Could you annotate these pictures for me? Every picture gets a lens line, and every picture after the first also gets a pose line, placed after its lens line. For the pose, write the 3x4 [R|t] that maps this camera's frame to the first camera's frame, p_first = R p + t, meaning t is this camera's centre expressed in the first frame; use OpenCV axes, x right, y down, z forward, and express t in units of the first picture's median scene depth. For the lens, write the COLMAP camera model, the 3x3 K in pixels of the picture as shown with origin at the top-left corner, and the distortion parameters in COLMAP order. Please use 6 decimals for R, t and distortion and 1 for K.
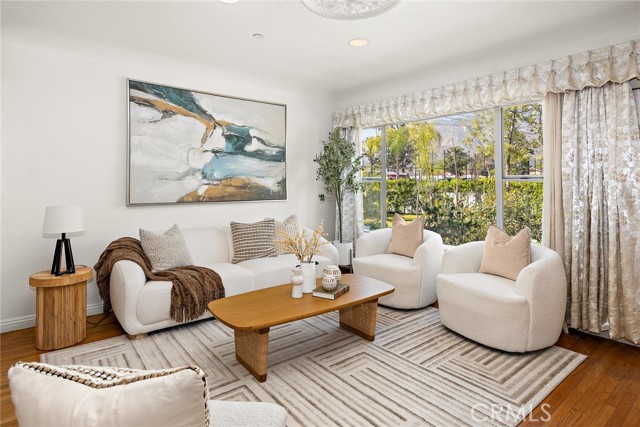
lens RADIAL K [[355.2, 0, 320.2], [0, 355.2, 175.3], [0, 0, 1]] dist [-0.001766, -0.000075]
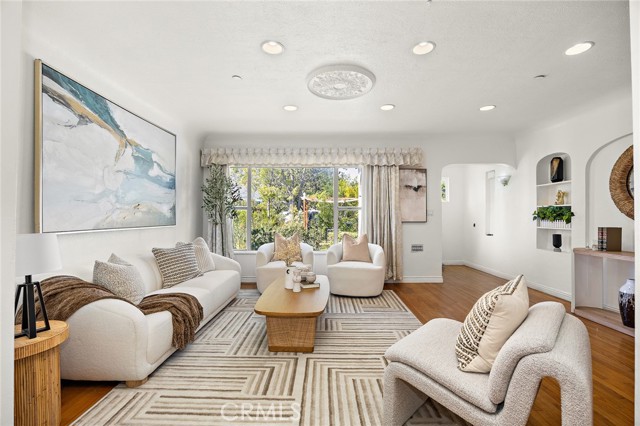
lens RADIAL K [[278.7, 0, 319.7], [0, 278.7, 214.3], [0, 0, 1]] dist [-0.012802, 0.000082]
pose [[0.632252, 0.002836, 0.774758, -0.566862], [-0.016161, 0.999824, 0.009529, 0.025959], [-0.774594, -0.018545, 0.632186, 0.183615]]
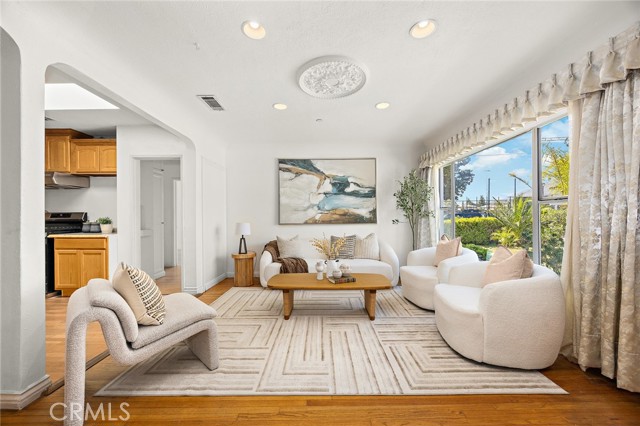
lens RADIAL K [[244.8, 0, 322.1], [0, 244.8, 219.6], [0, 0, 1]] dist [-0.002175, -0.000506]
pose [[0.778836, -0.001327, -0.627226, 0.440573], [0.020401, 0.999522, 0.023218, 0.030469], [0.626895, -0.030879, 0.778491, 0.097897]]
